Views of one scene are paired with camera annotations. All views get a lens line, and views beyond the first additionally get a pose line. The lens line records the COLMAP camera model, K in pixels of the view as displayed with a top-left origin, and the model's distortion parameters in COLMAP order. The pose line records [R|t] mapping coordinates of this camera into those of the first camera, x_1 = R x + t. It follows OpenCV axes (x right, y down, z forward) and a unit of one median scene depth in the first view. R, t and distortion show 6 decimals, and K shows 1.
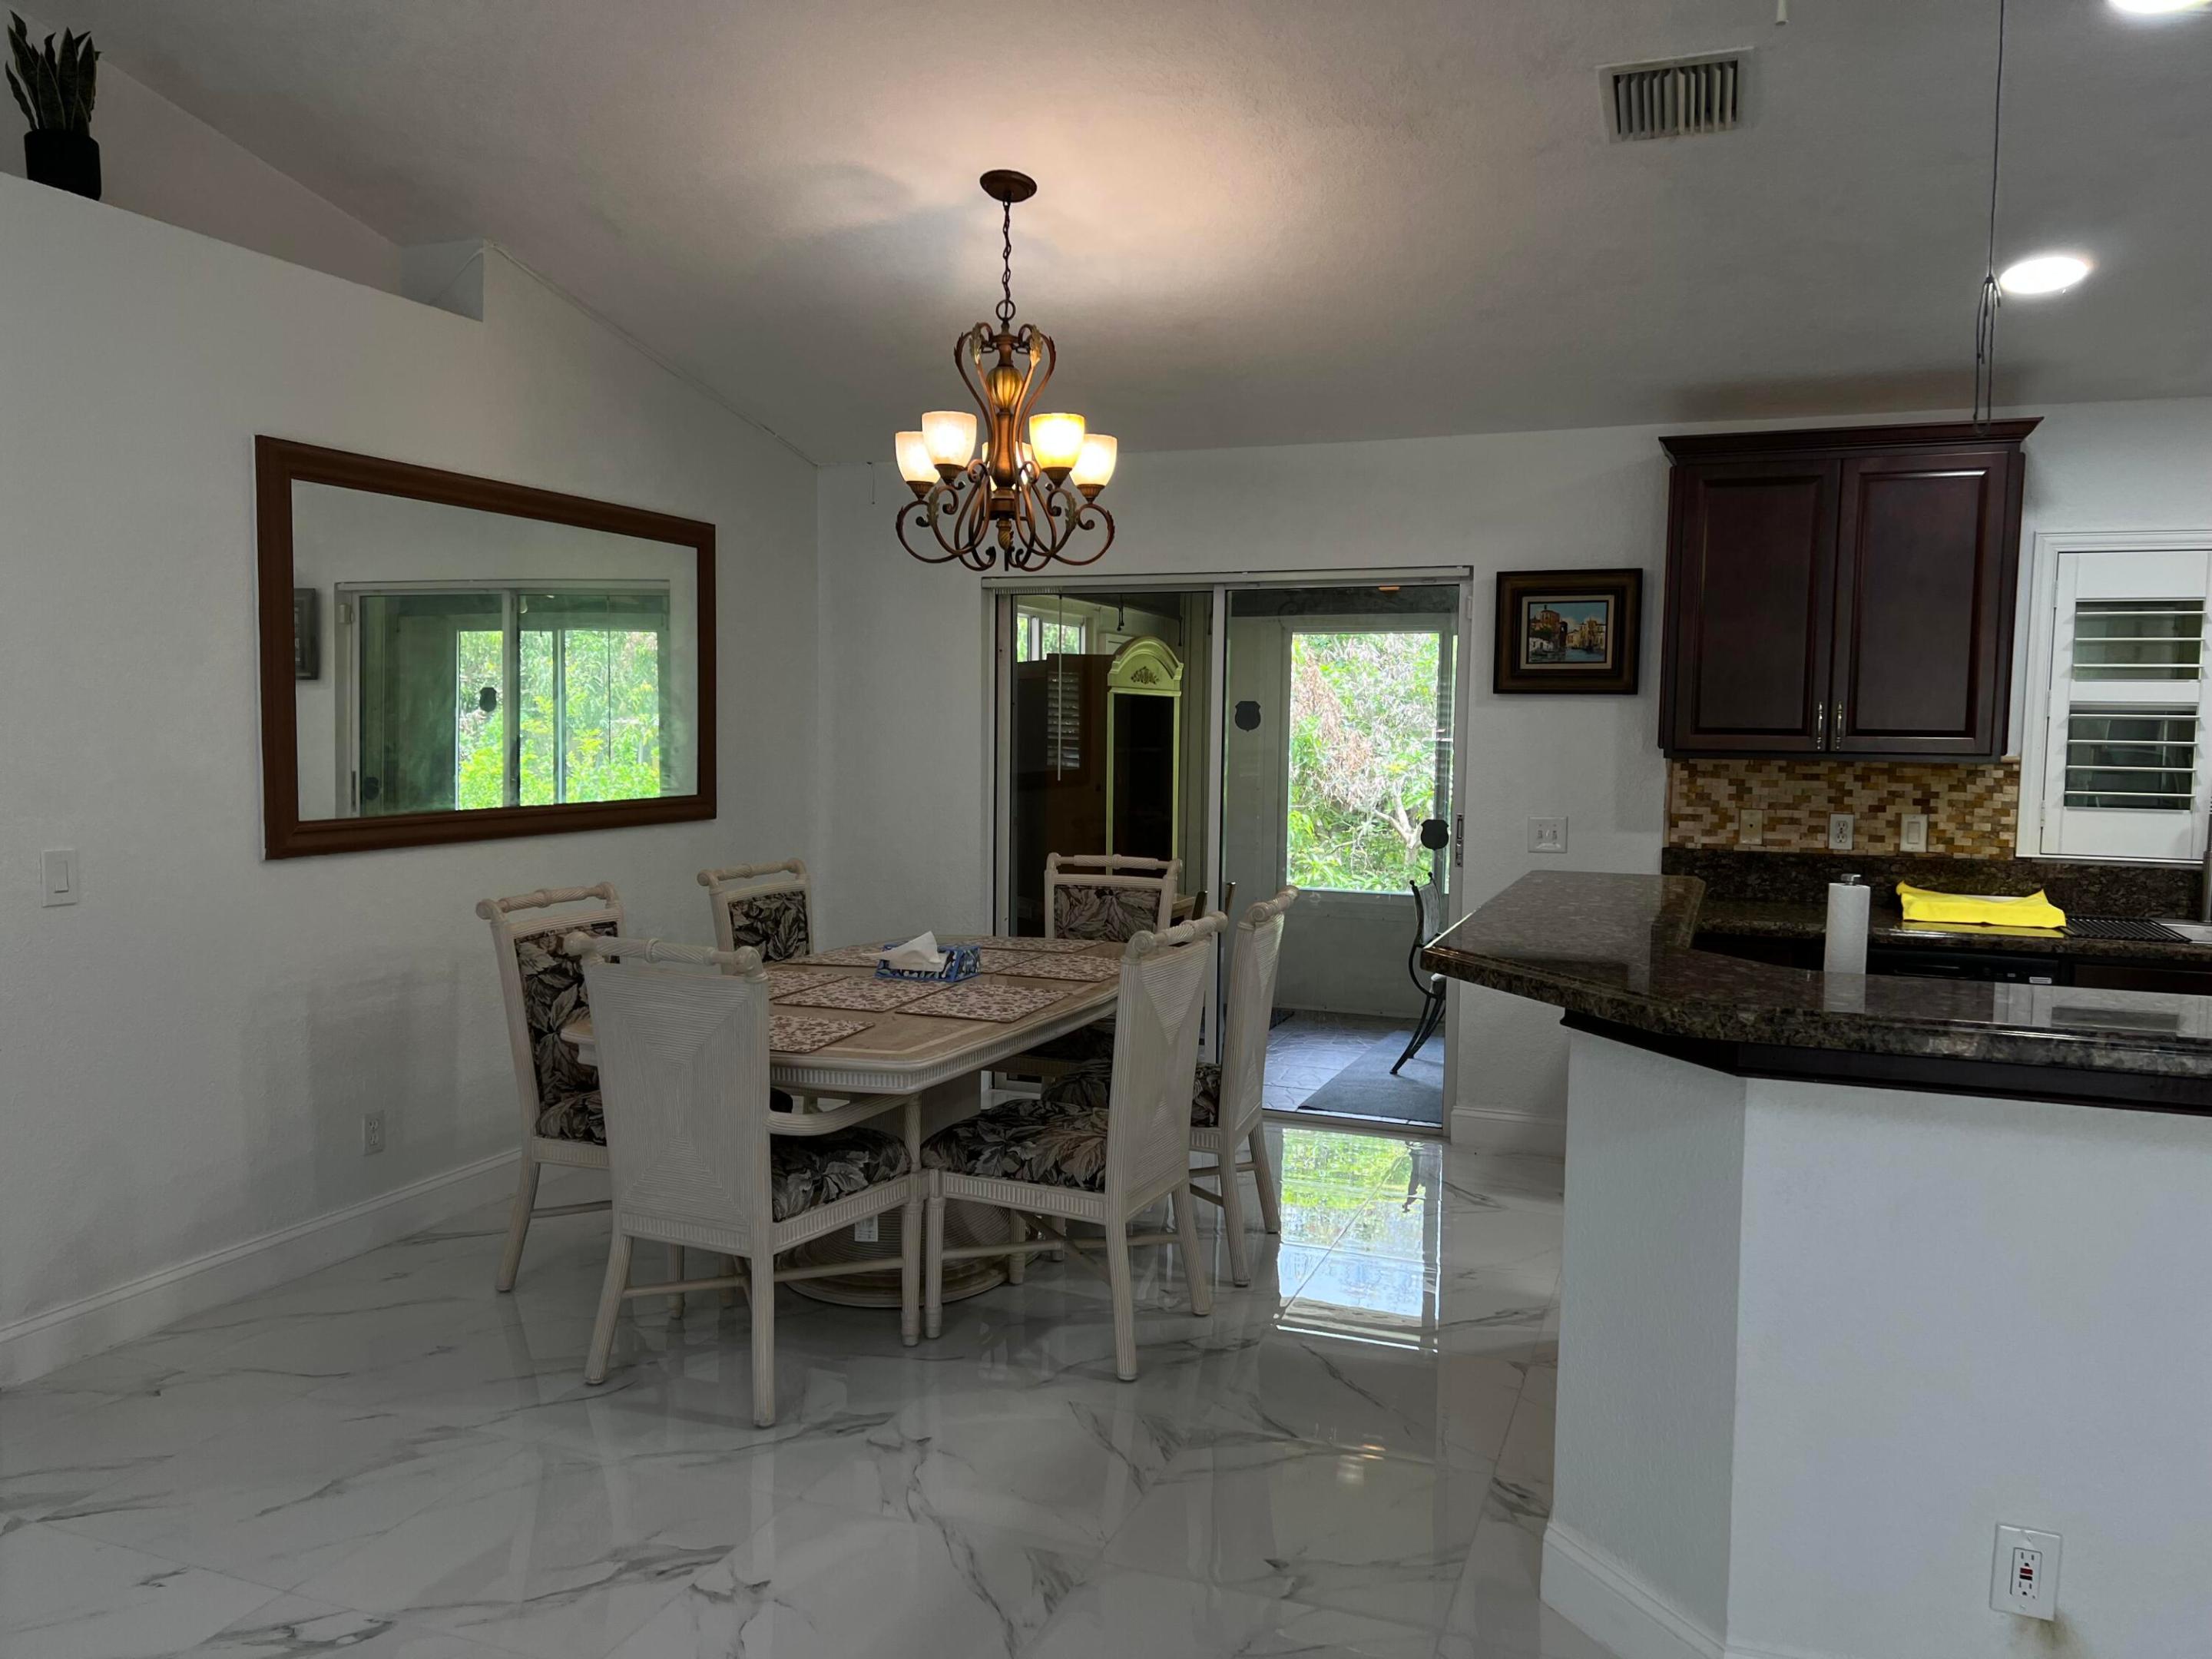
lens RADIAL K [[1674.8, 0, 1106.0], [0, 1674.8, 829.5], [0, 0, 1]] dist [0.089977, -0.108831]
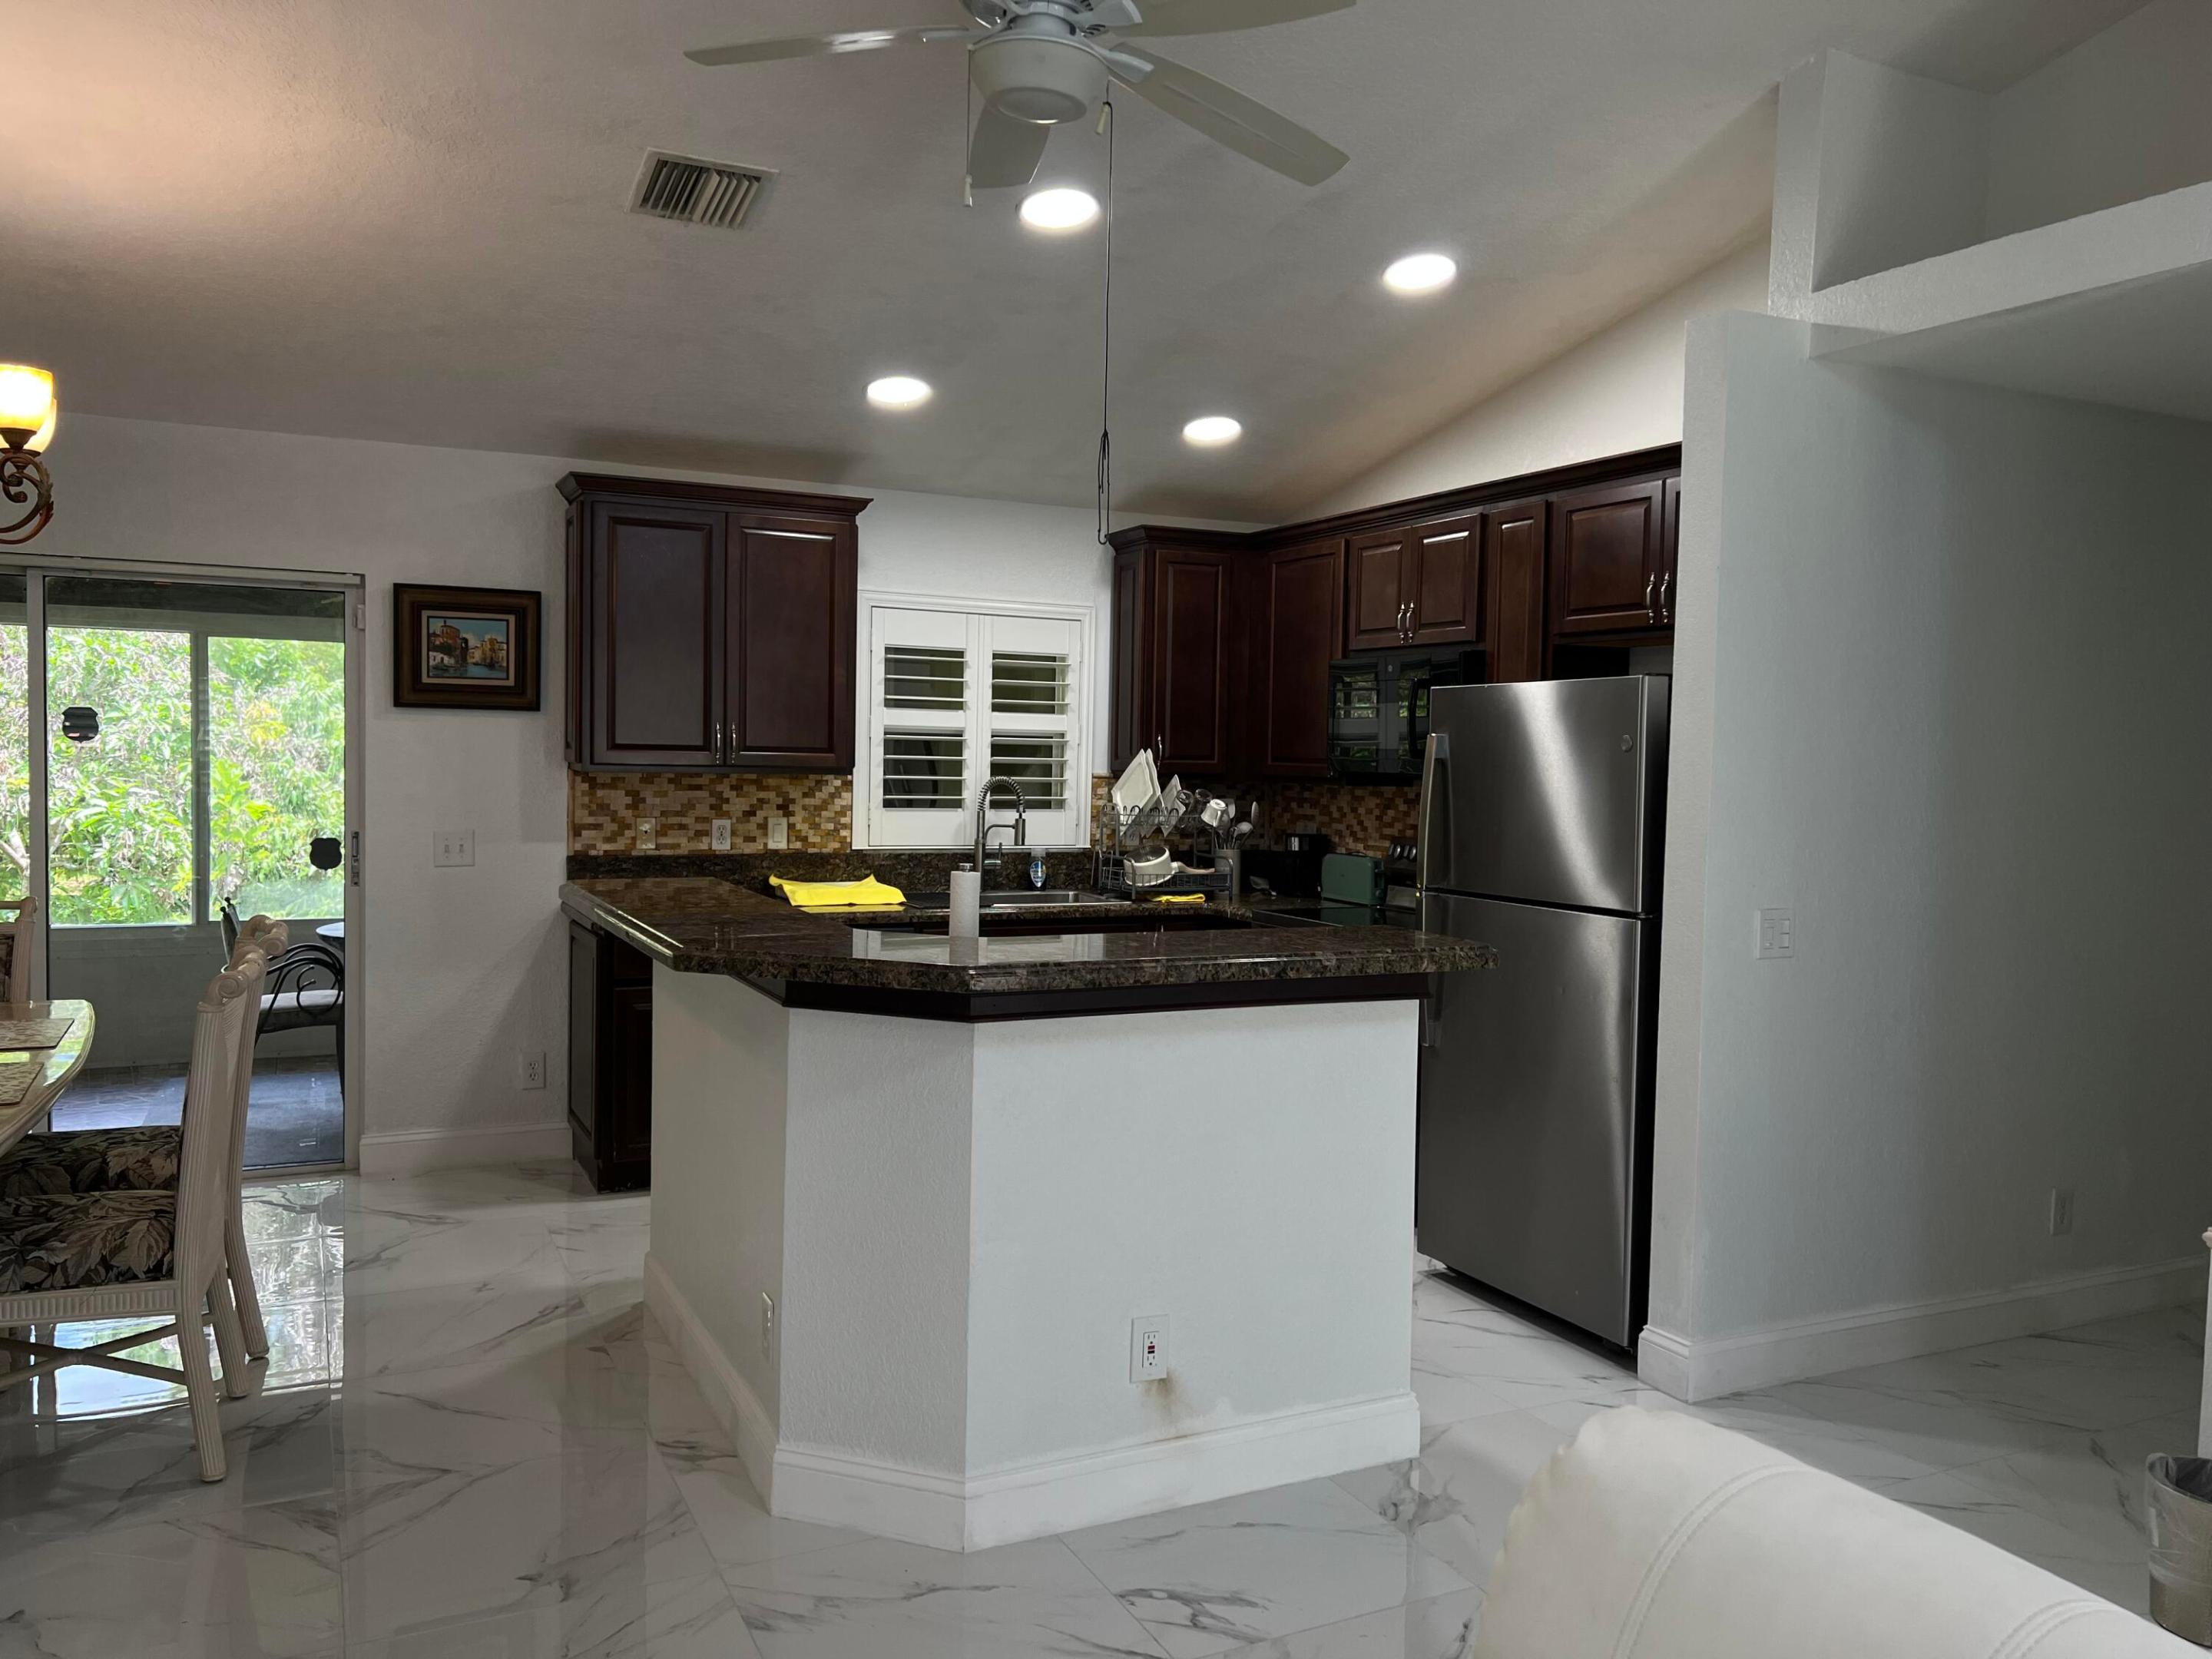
lens RADIAL K [[1674.8, 0, 1106.0], [0, 1674.8, 829.5], [0, 0, 1]] dist [0.089977, -0.108831]
pose [[0.673419, -0.034855, 0.738439, -0.239146], [0.038660, 0.999181, 0.011907, -0.005685], [-0.738249, 0.020530, 0.674215, 0.034736]]
